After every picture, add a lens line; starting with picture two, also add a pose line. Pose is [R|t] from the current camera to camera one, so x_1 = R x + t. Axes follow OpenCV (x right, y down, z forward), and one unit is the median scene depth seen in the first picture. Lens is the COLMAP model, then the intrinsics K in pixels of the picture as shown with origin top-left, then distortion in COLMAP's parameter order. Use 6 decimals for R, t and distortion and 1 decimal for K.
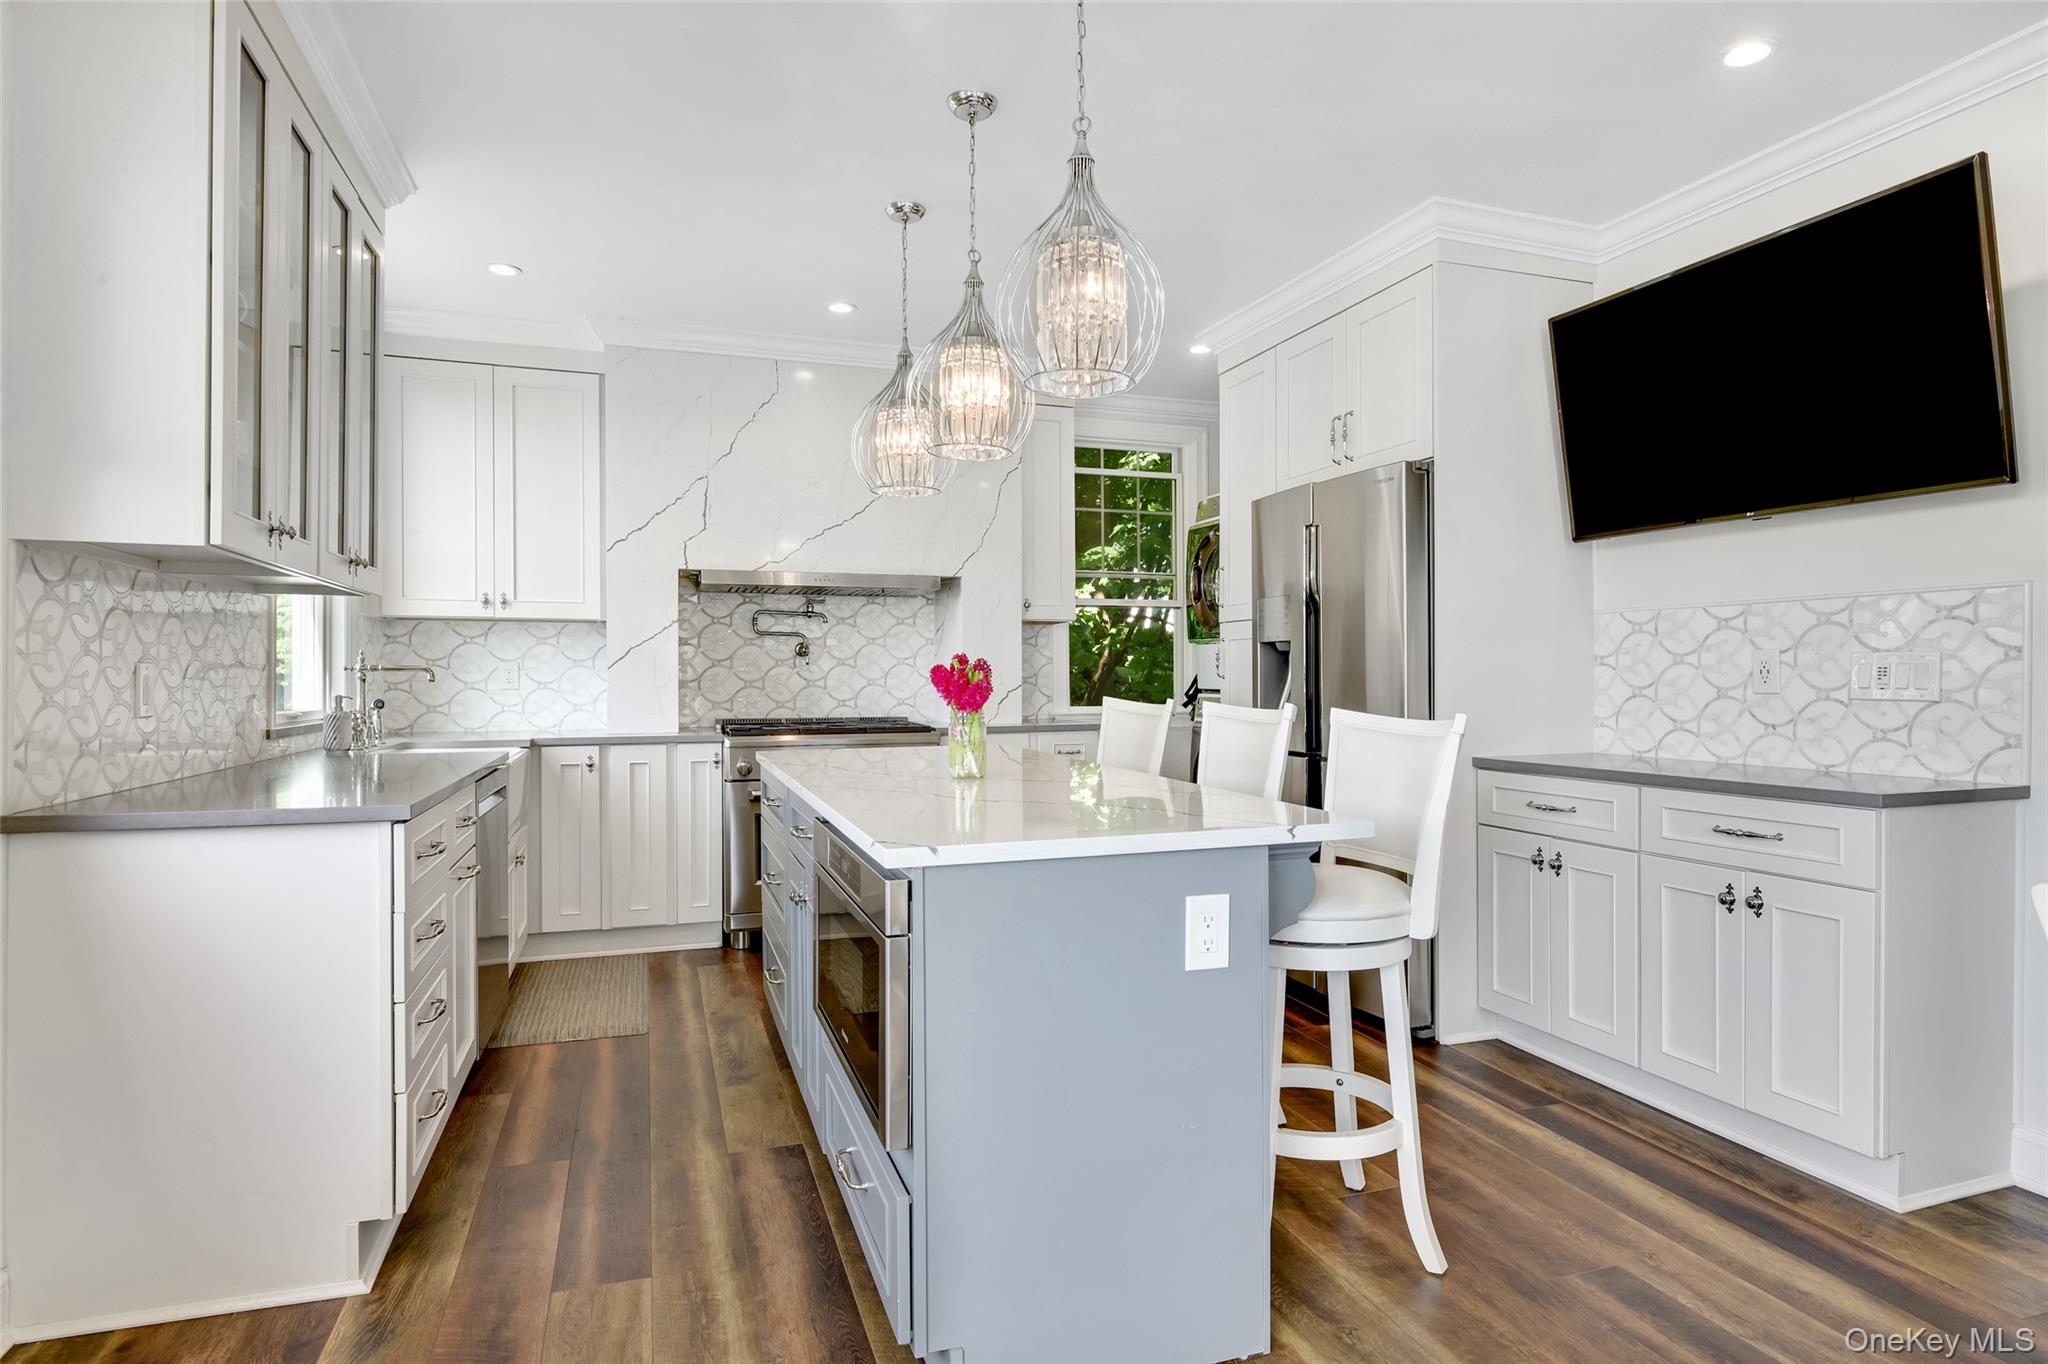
lens RADIAL K [[1122.4, 0, 1024.0], [0, 1122.4, 682.0], [0, 0, 1]] dist [-0.003017, -0.001734]
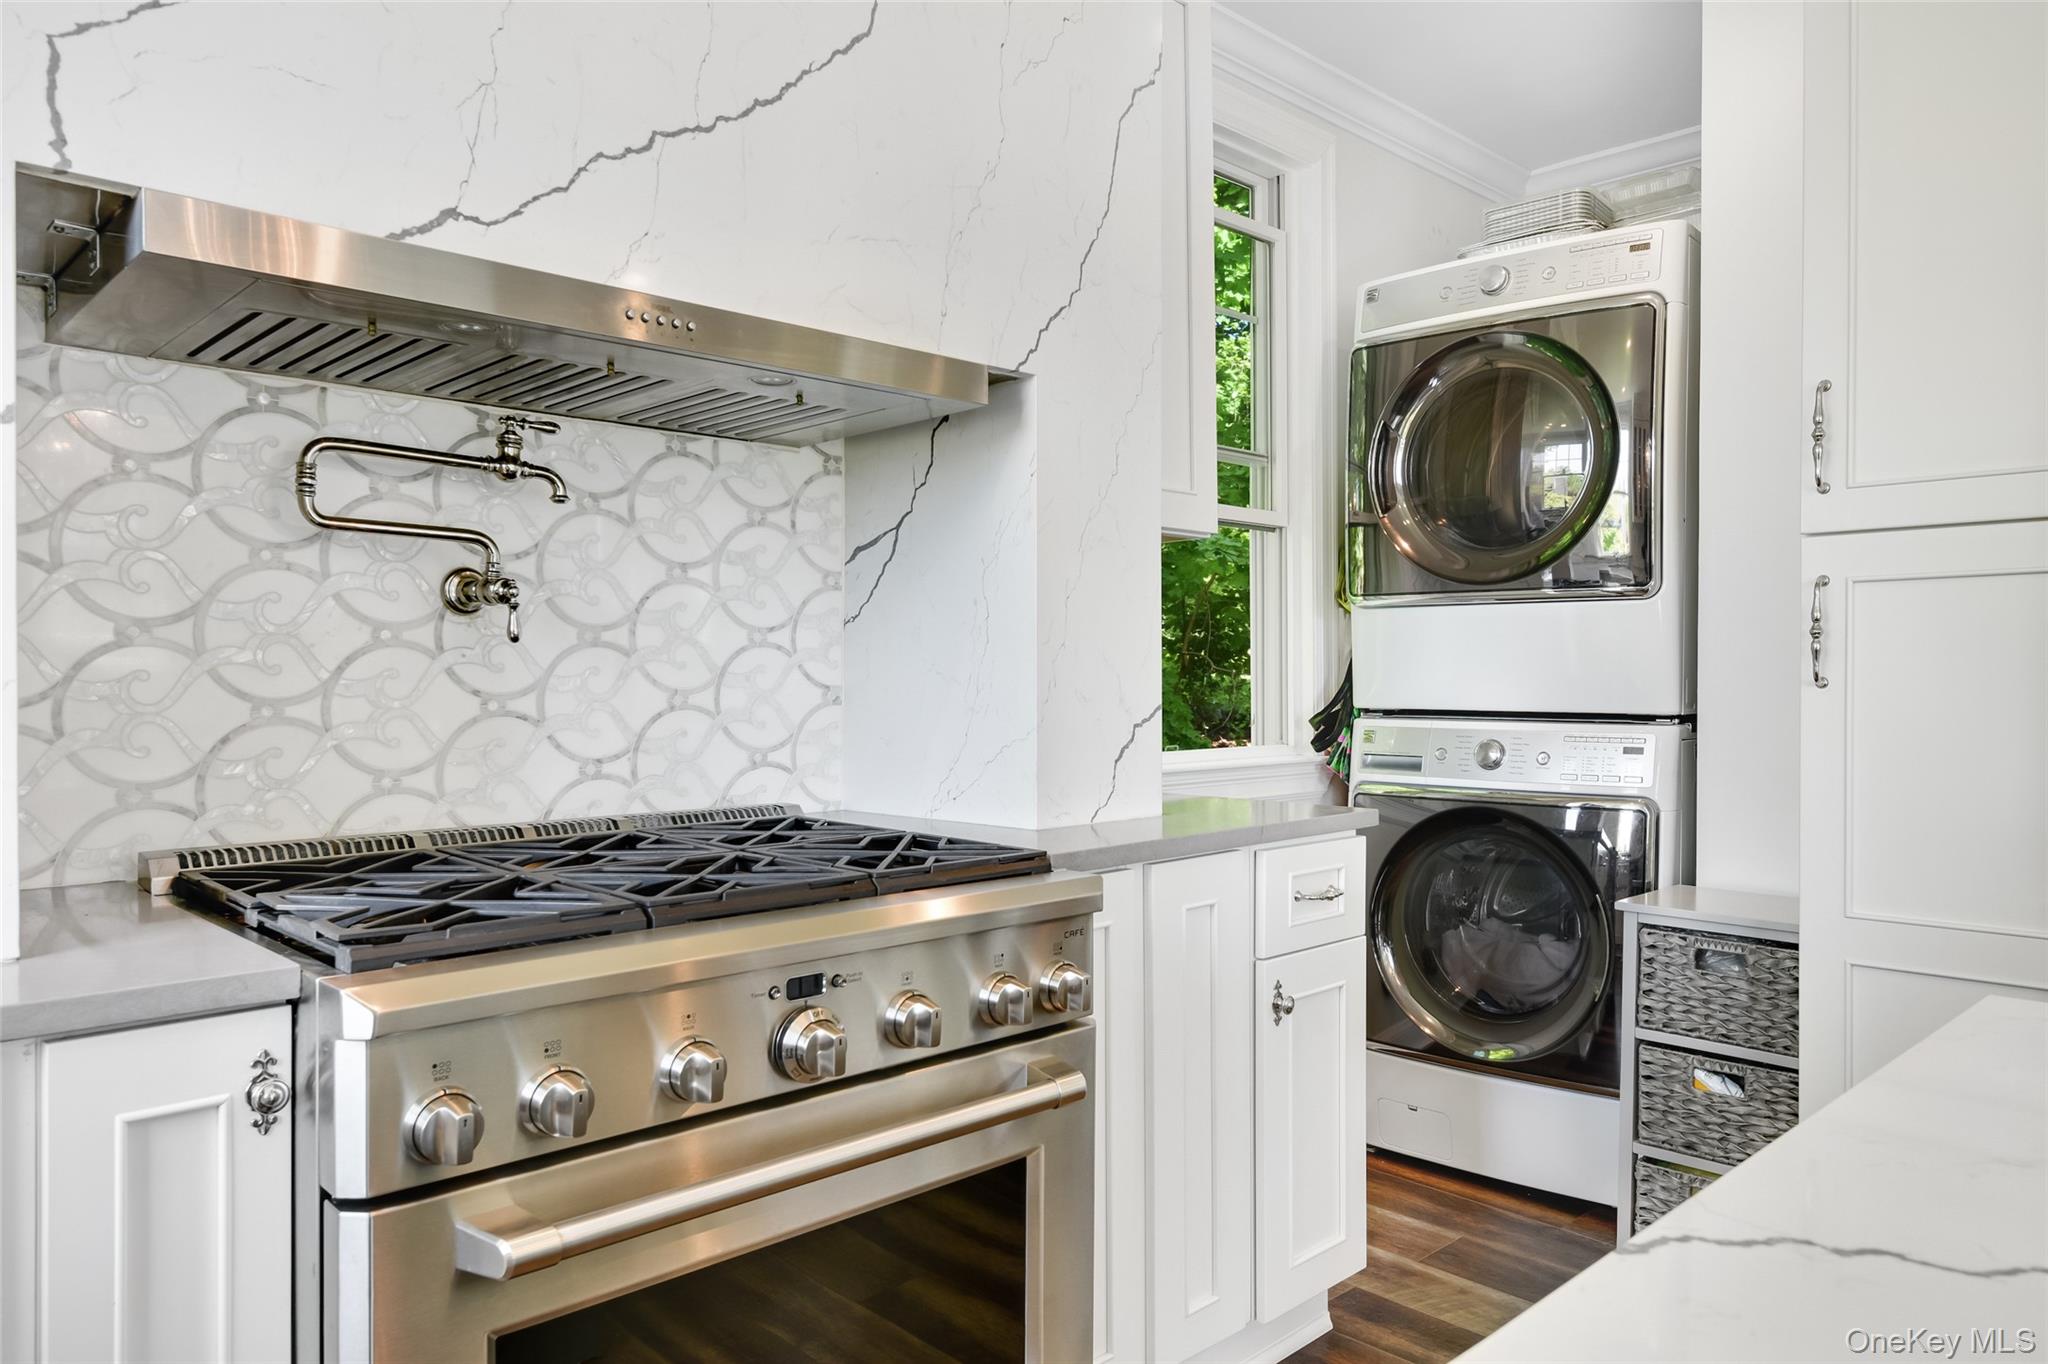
lens RADIAL K [[1387.8, 0, 1024.0], [0, 1387.8, 682.0], [0, 0, 1]] dist [0.000629, 0.000735]
pose [[0.903620, -0.001879, 0.428332, -0.326758], [0.003428, 0.999990, -0.002844, -0.005396], [-0.428322, 0.004038, 0.903617, 0.904115]]
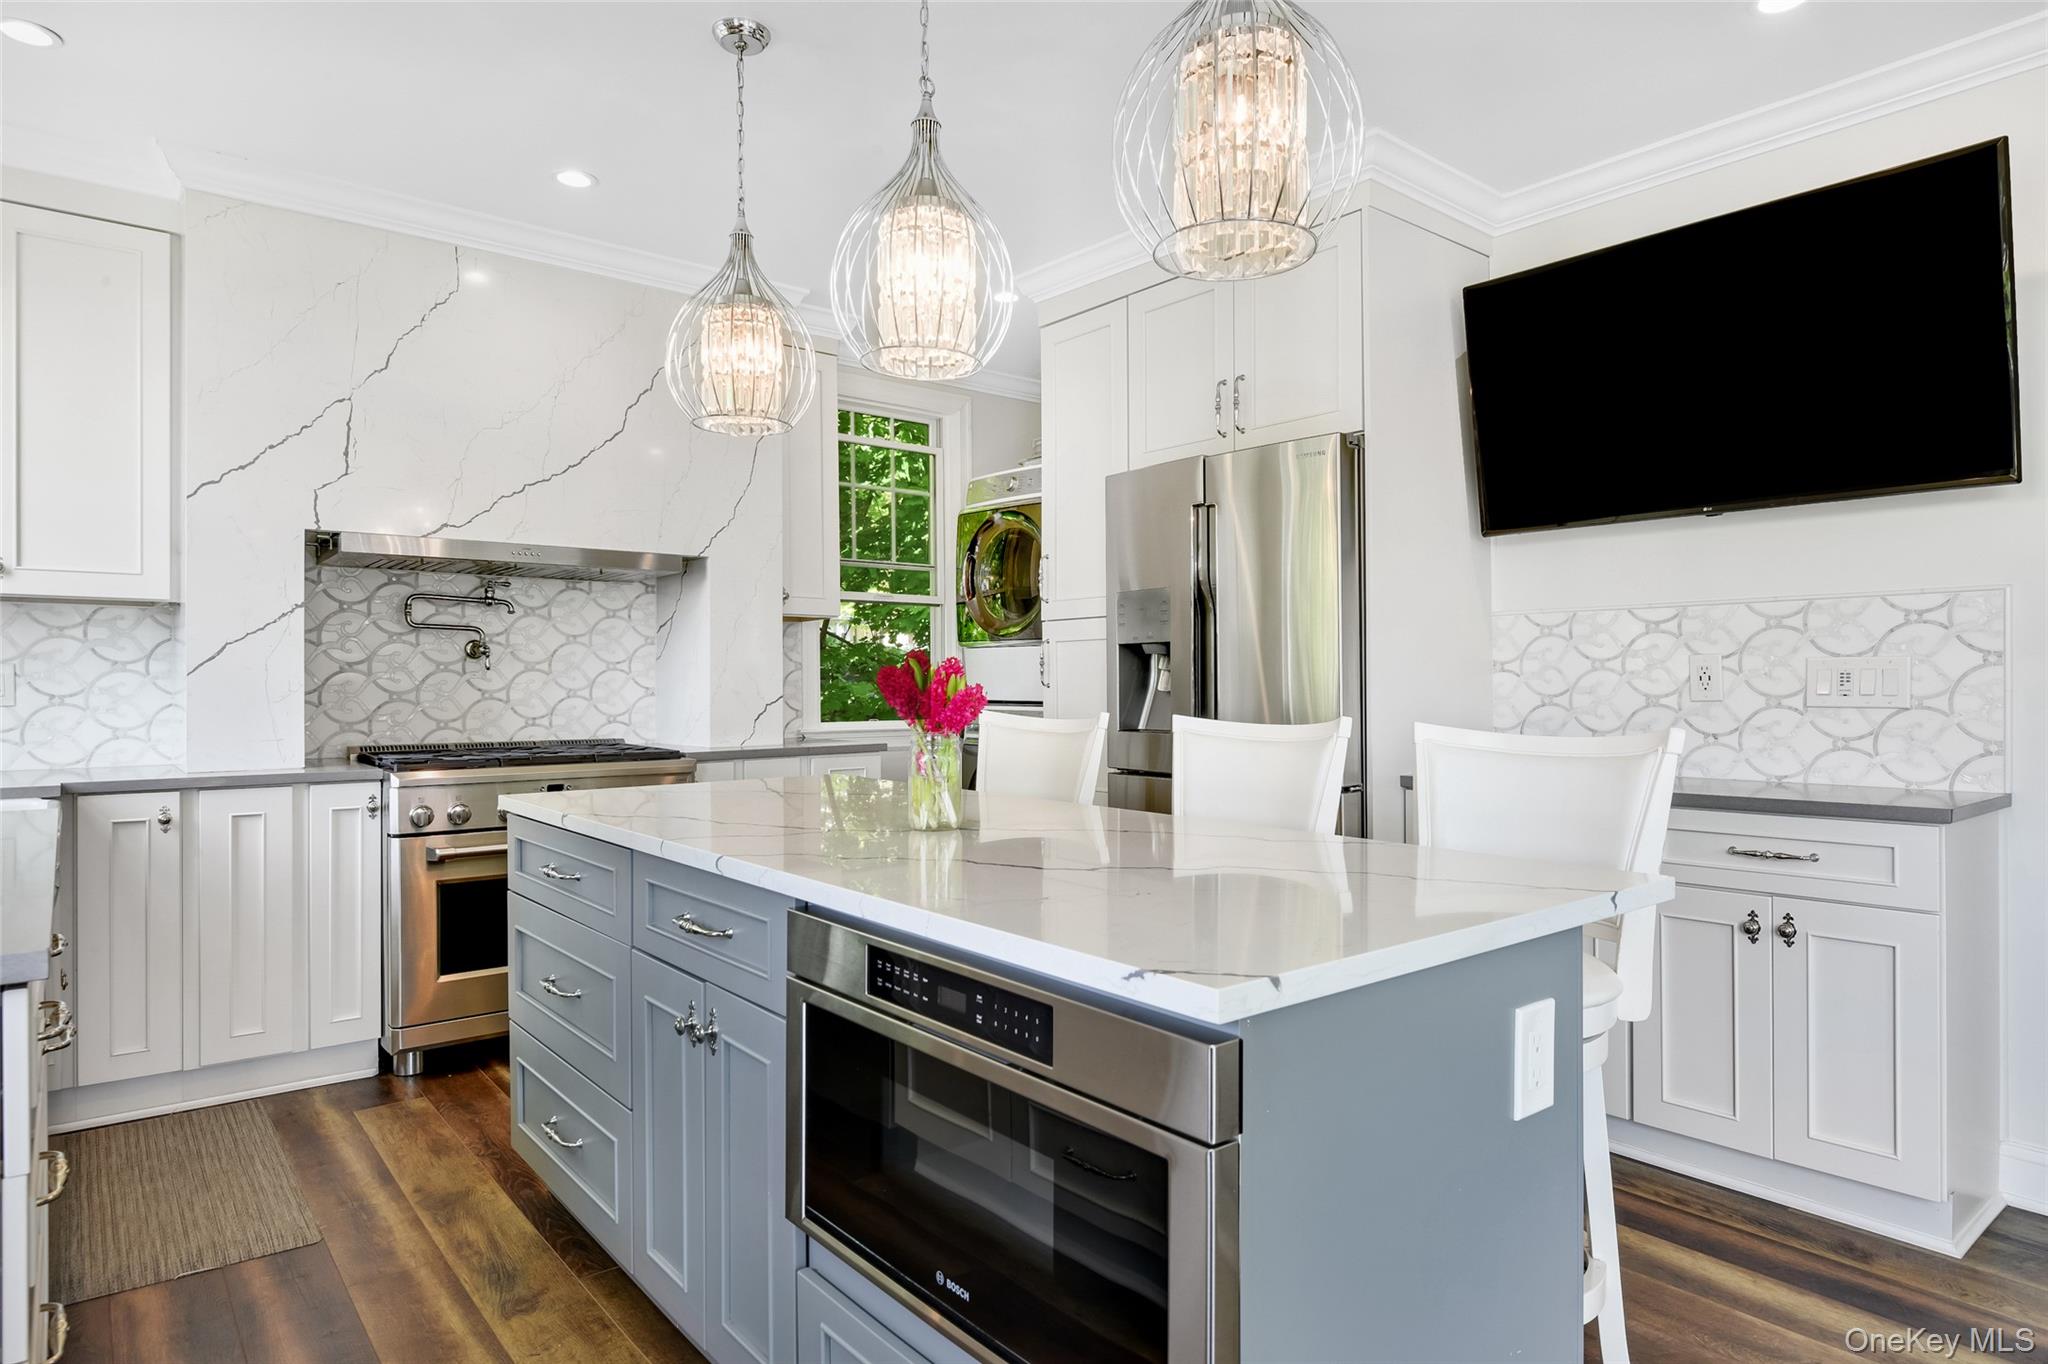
lens RADIAL K [[1193.3, 0, 1024.0], [0, 1193.3, 682.0], [0, 0, 1]] dist [-0.000395, -0.001871]
pose [[0.940015, -0.000318, 0.341133, -0.186821], [0.003526, 0.999955, -0.008785, 0.000865], [-0.341115, 0.009461, 0.939974, 0.214673]]
